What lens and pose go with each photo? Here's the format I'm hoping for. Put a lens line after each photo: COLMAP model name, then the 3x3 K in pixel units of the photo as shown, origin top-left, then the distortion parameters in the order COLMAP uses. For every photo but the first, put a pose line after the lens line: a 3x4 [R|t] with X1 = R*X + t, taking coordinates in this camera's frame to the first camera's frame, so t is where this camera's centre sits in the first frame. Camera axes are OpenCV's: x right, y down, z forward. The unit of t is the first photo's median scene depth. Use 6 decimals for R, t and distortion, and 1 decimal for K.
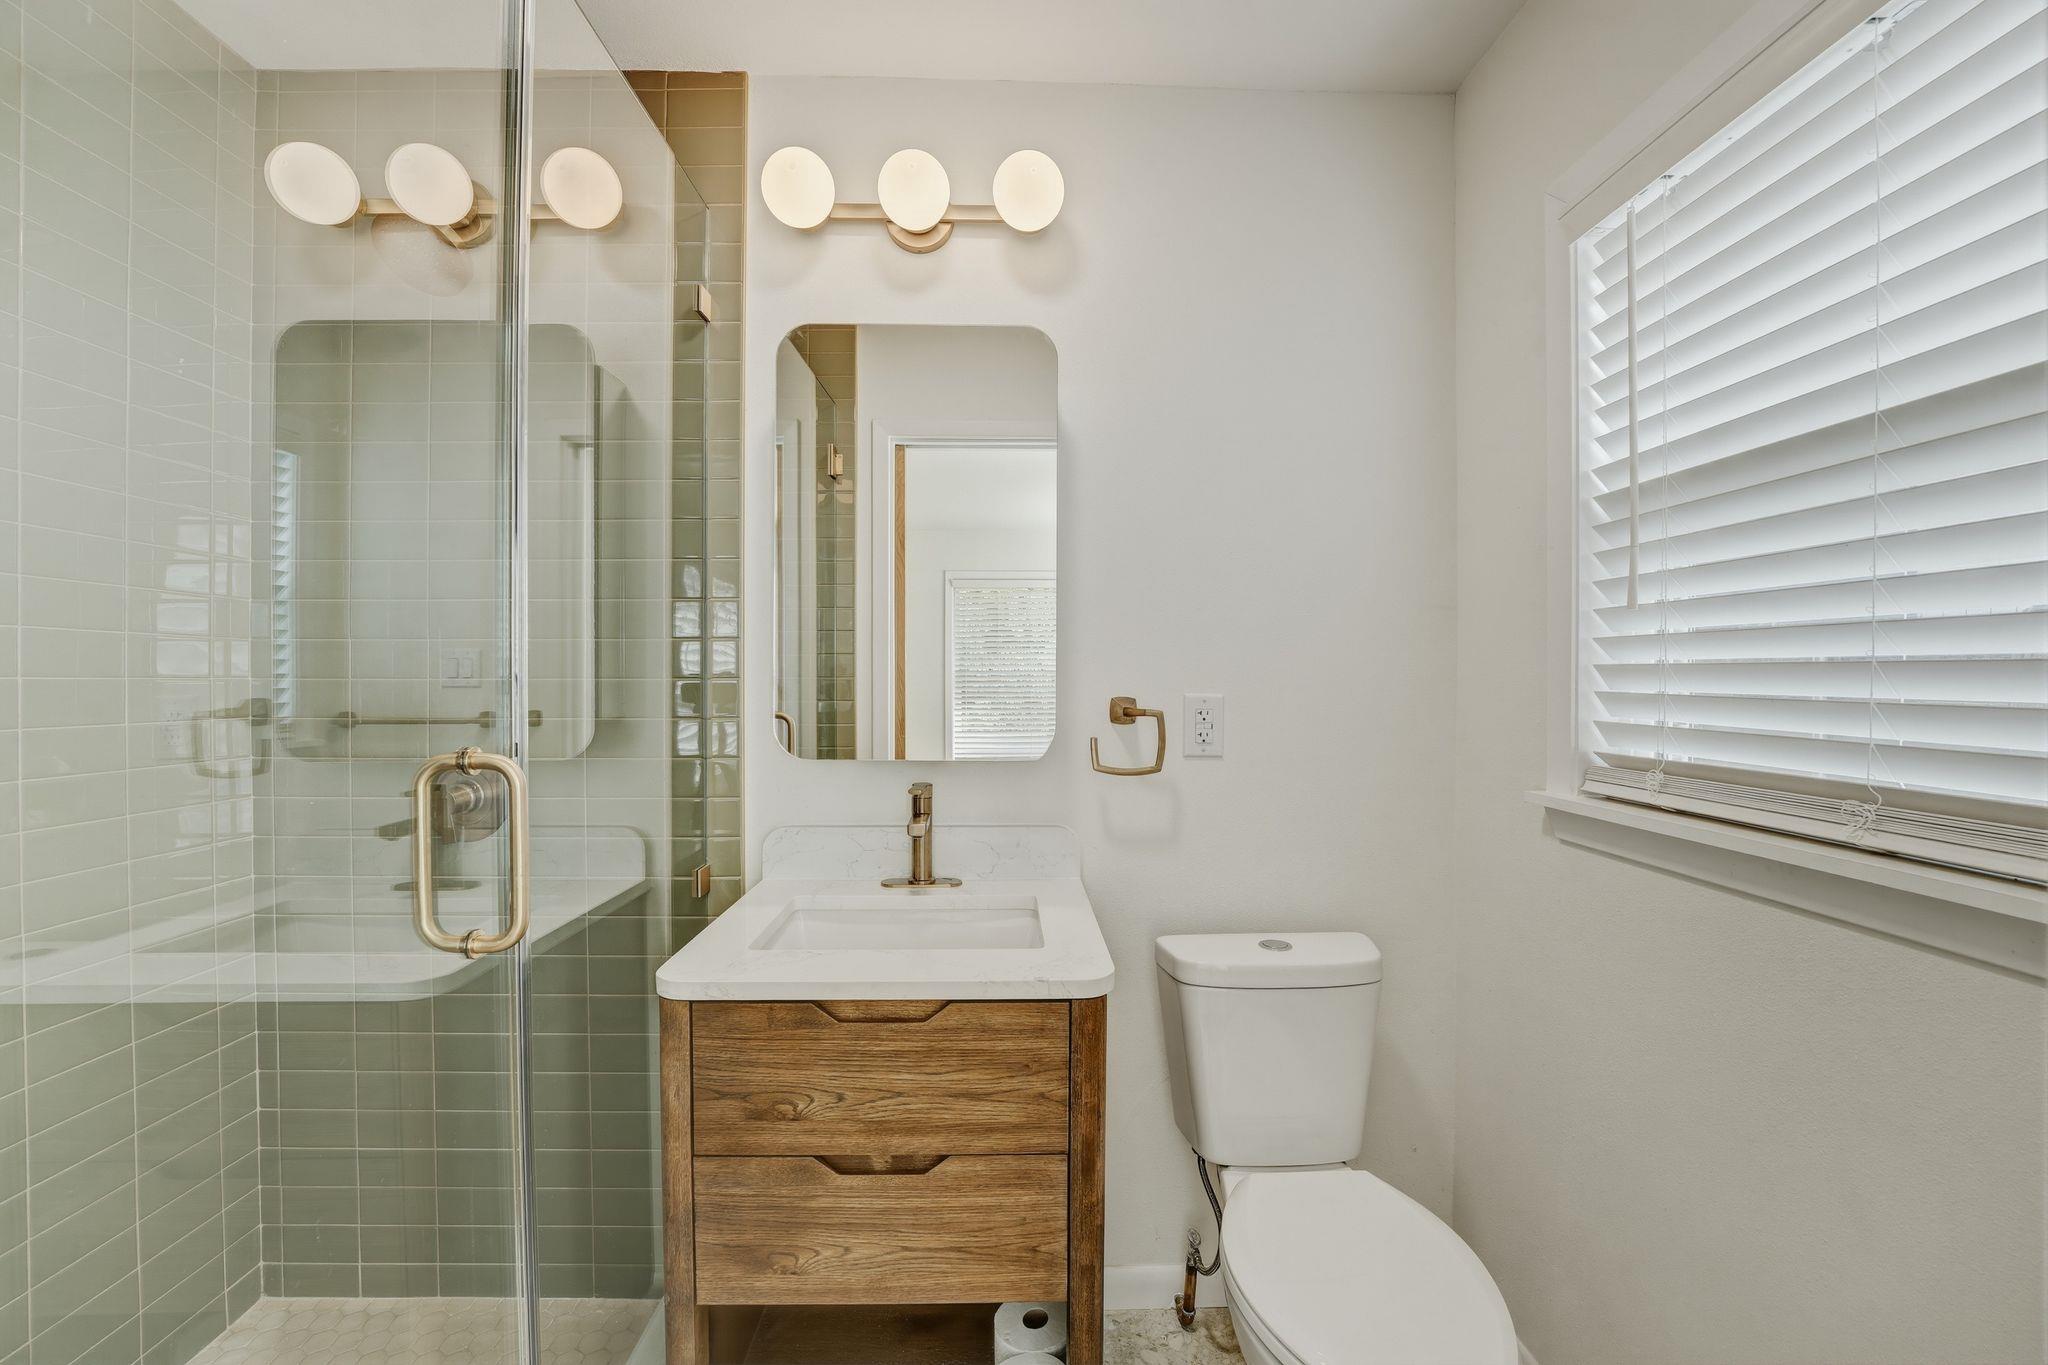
lens RADIAL K [[845.2, 0, 1029.5], [0, 845.2, 682.5], [0, 0, 1]] dist [-0.024612, 0.001652]
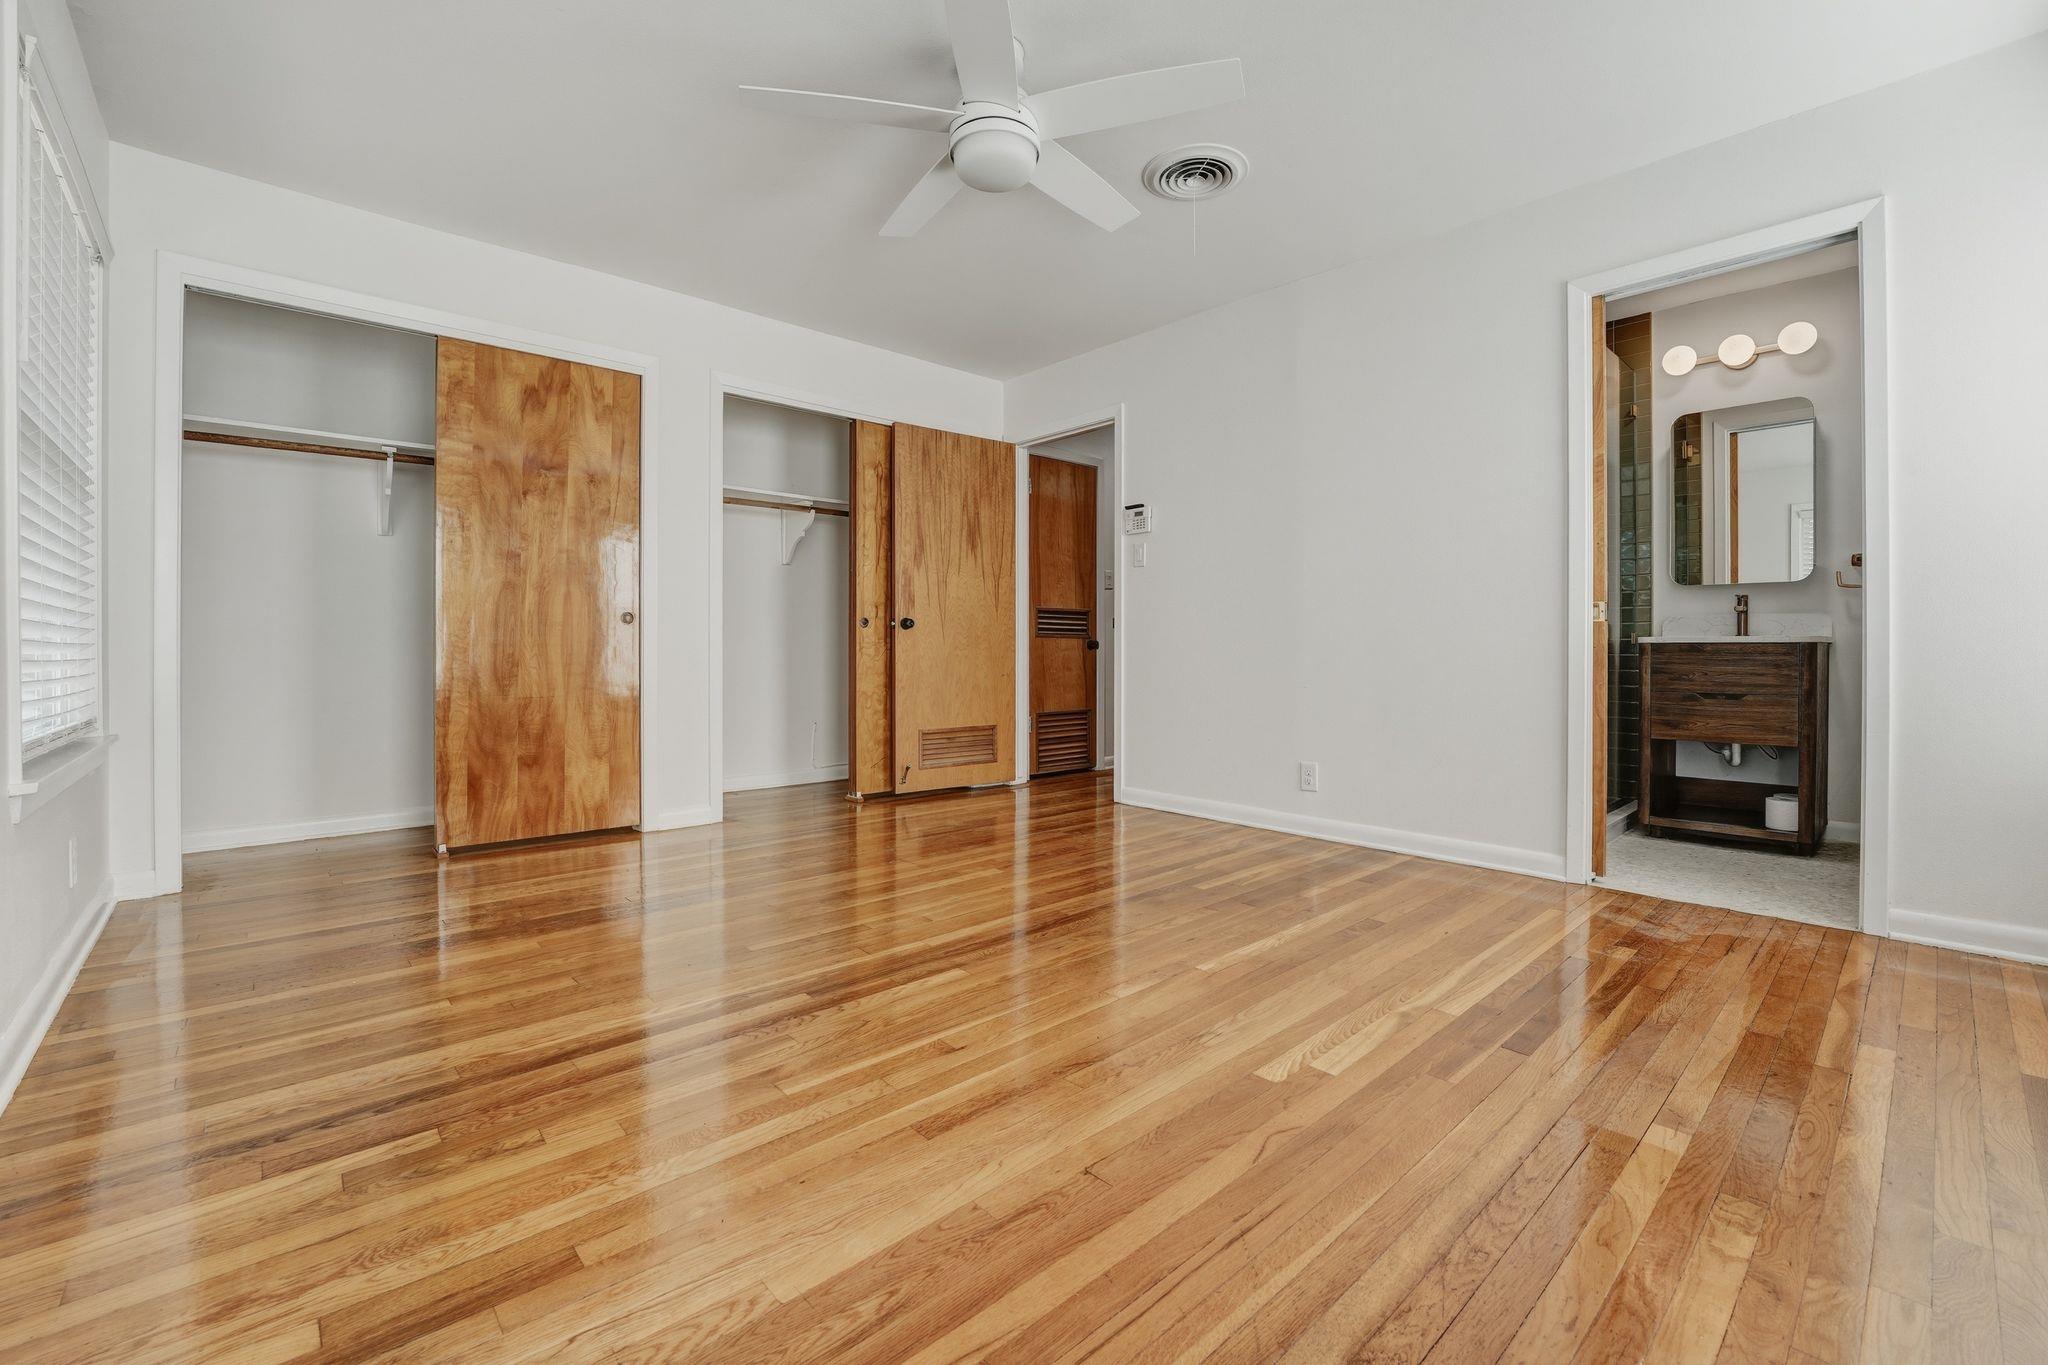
lens RADIAL K [[845.2, 0, 1040.9], [0, 845.2, 669.3], [0, 0, 1]] dist [-0.024612, 0.001652]
pose [[0.650275, 0.002479, -0.759695, 0.382639], [0.006640, 0.999938, 0.008946, 0.309823], [0.759670, -0.010862, 0.650218, -2.126451]]
